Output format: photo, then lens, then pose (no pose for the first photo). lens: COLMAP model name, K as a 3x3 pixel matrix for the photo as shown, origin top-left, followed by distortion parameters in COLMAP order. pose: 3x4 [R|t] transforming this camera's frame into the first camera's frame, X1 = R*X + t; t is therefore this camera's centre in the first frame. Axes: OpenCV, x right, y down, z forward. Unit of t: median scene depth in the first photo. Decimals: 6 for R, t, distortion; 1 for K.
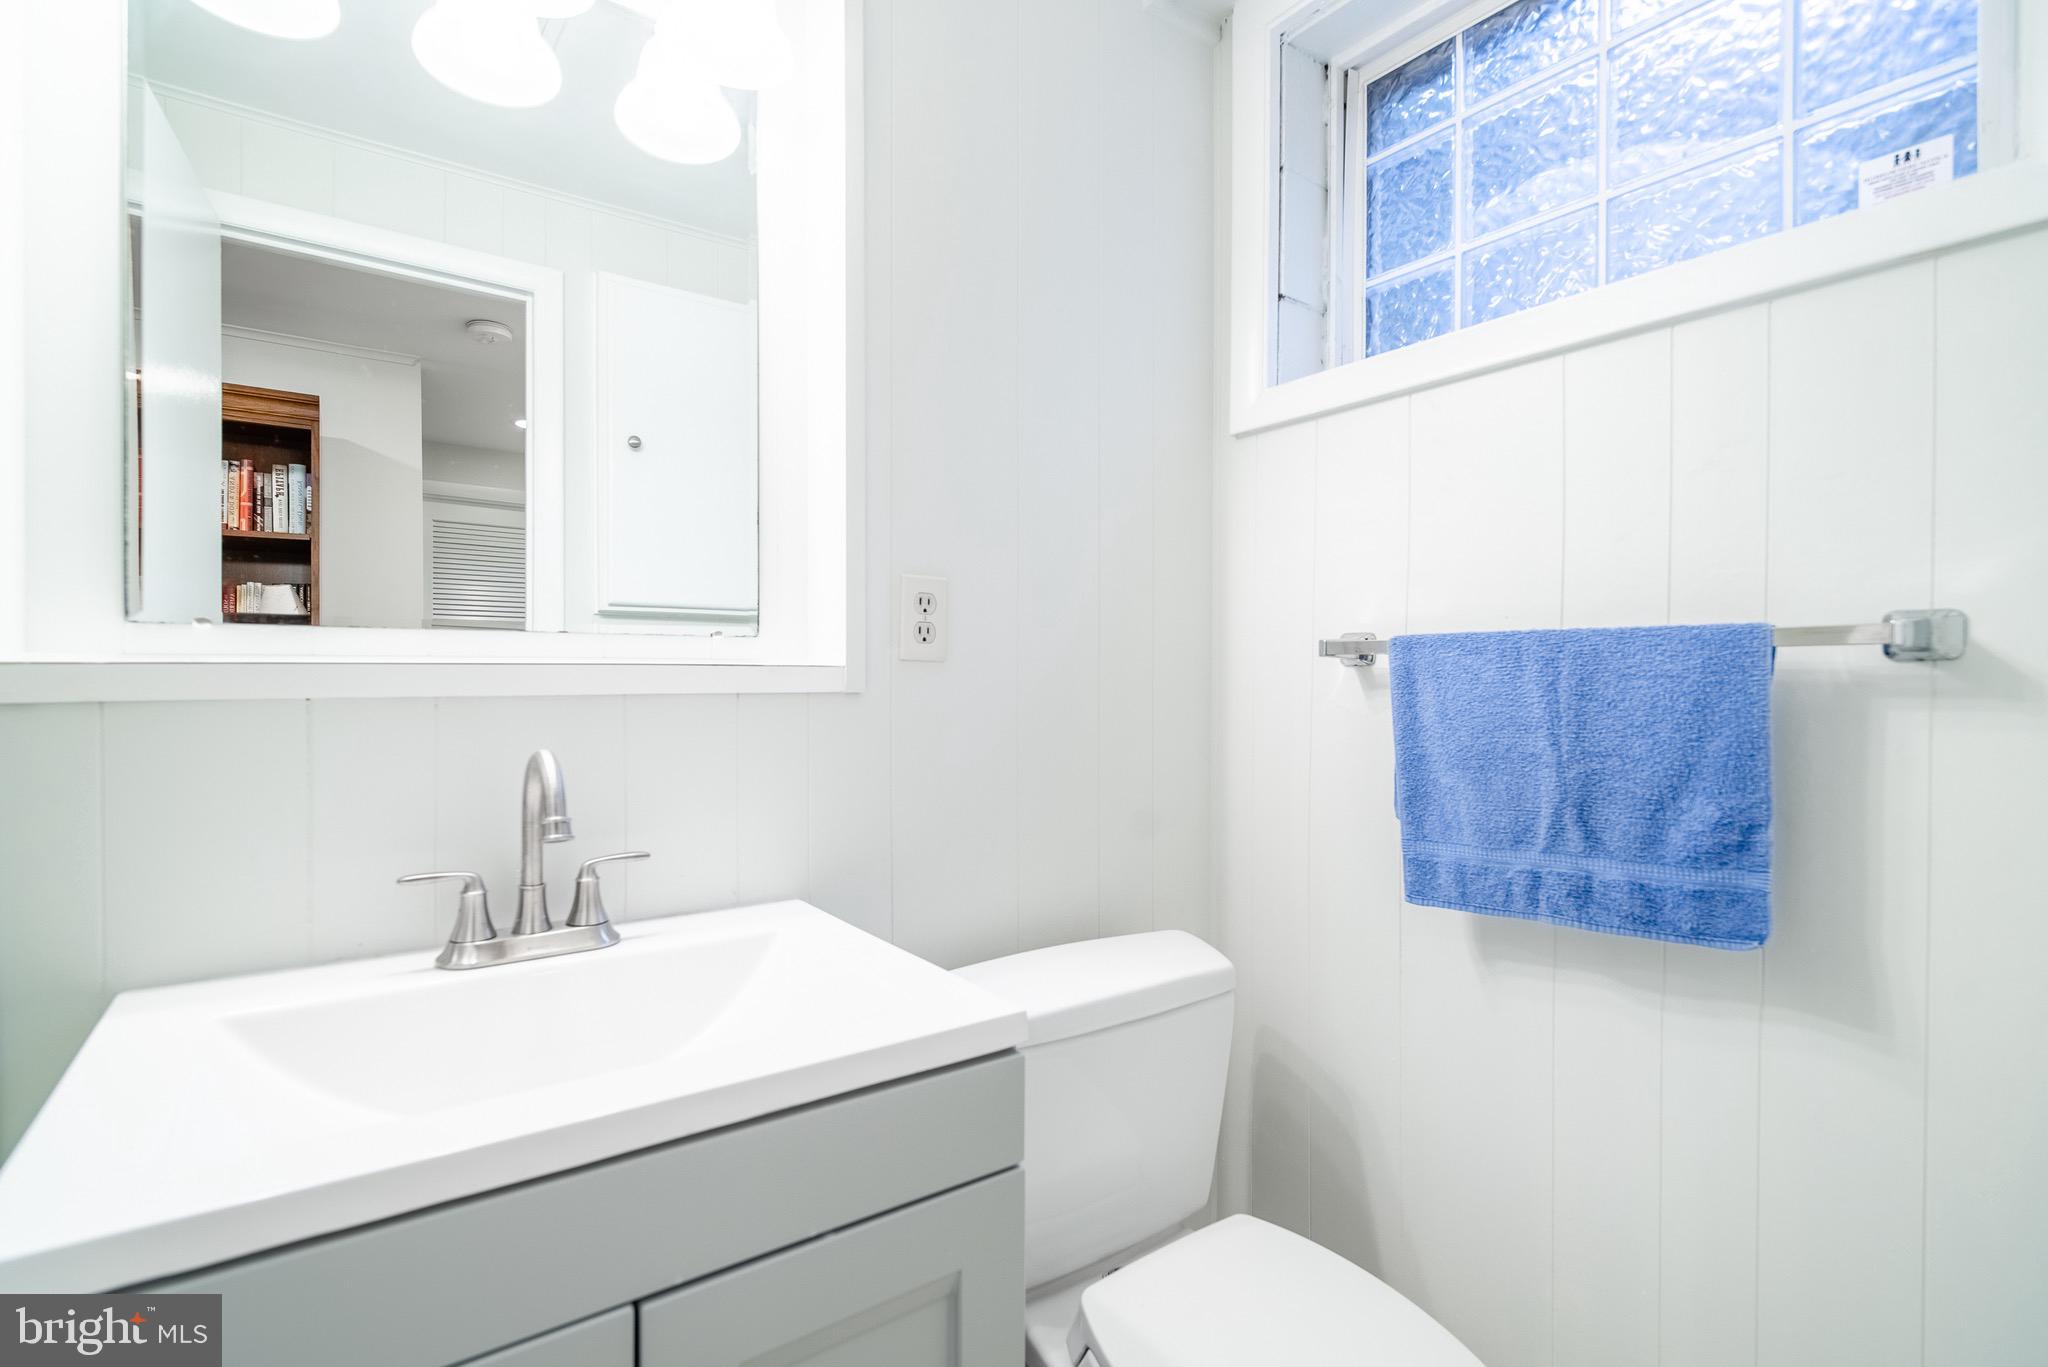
lens RADIAL K [[960.7, 0, 1024.0], [0, 960.7, 683.5], [0, 0, 1]] dist [0.000095, -0.000418]
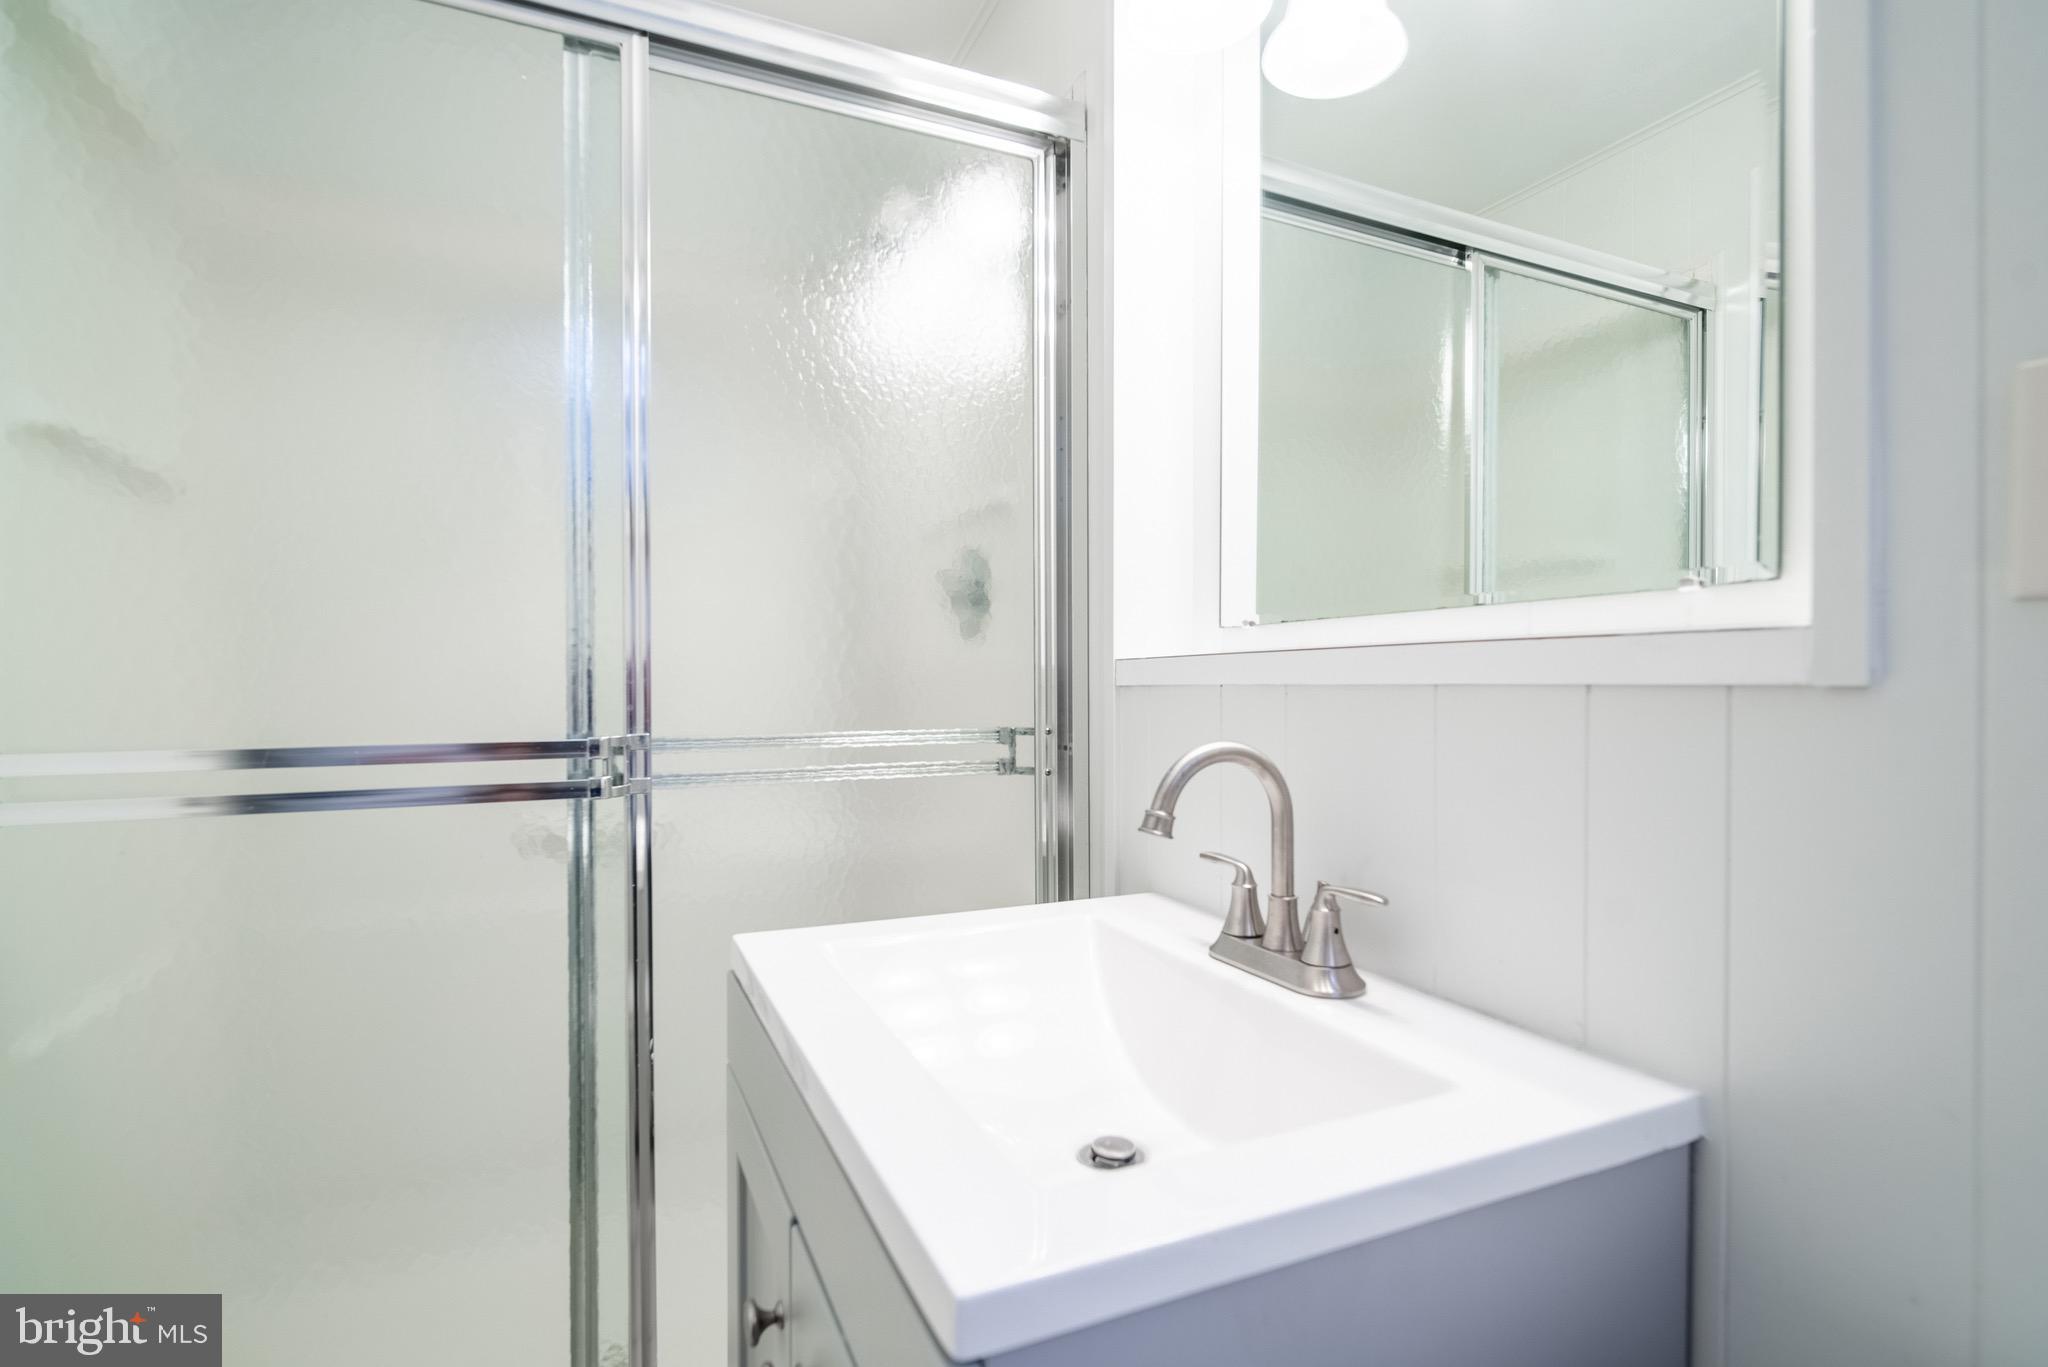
lens RADIAL K [[960.7, 0, 1024.0], [0, 960.7, 683.5], [0, 0, 1]] dist [0.000095, -0.000418]
pose [[-0.196992, 0.003753, -0.980398, 0.408288], [-0.002954, 0.999986, 0.004421, 0.008439], [0.980401, 0.003767, -0.196978, 0.894901]]
